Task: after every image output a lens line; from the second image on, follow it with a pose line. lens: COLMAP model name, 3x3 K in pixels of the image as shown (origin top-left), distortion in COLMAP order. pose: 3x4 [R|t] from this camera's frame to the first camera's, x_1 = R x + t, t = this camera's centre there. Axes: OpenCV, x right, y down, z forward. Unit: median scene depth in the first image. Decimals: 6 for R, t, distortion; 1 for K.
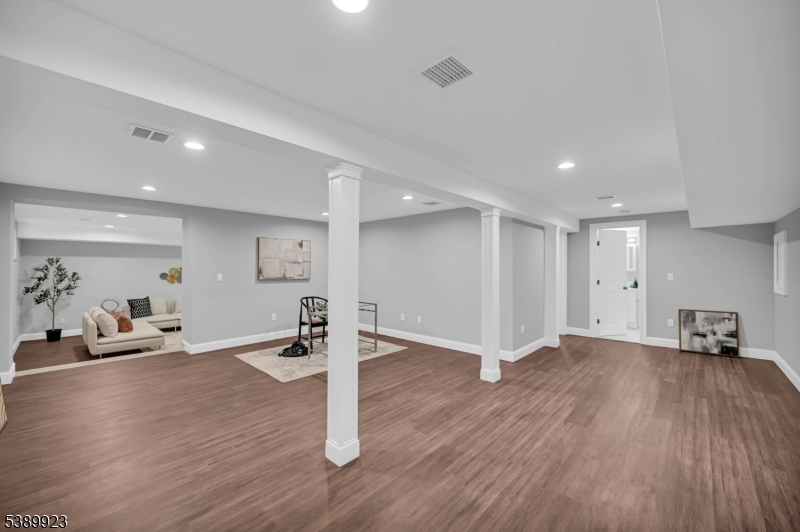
lens RADIAL K [[324.1, 0, 400.0], [0, 324.1, 266.0], [0, 0, 1]] dist [0.001508, 0.000057]
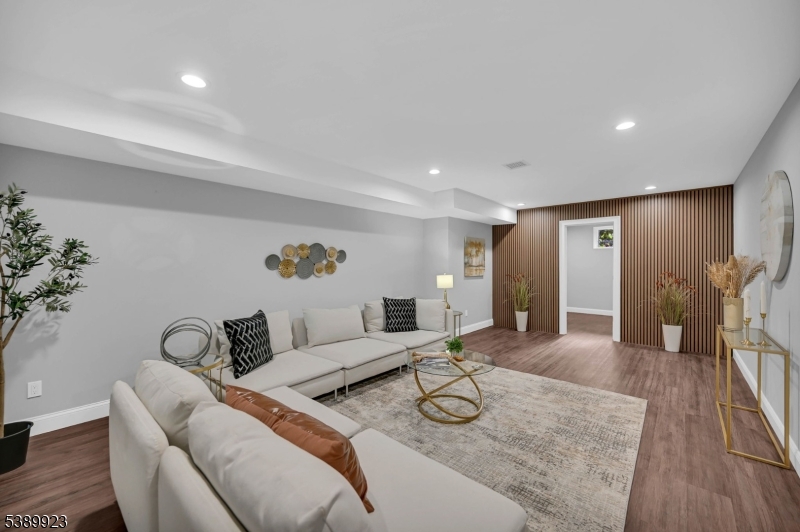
lens RADIAL K [[324.1, 0, 400.0], [0, 324.1, 266.0], [0, 0, 1]] dist [0.001508, 0.000057]
pose [[0.999654, -0.004009, 0.025987, -0.690153], [0.003881, 0.999980, 0.004952, 0.043650], [-0.026006, -0.004850, 0.999650, 0.674384]]
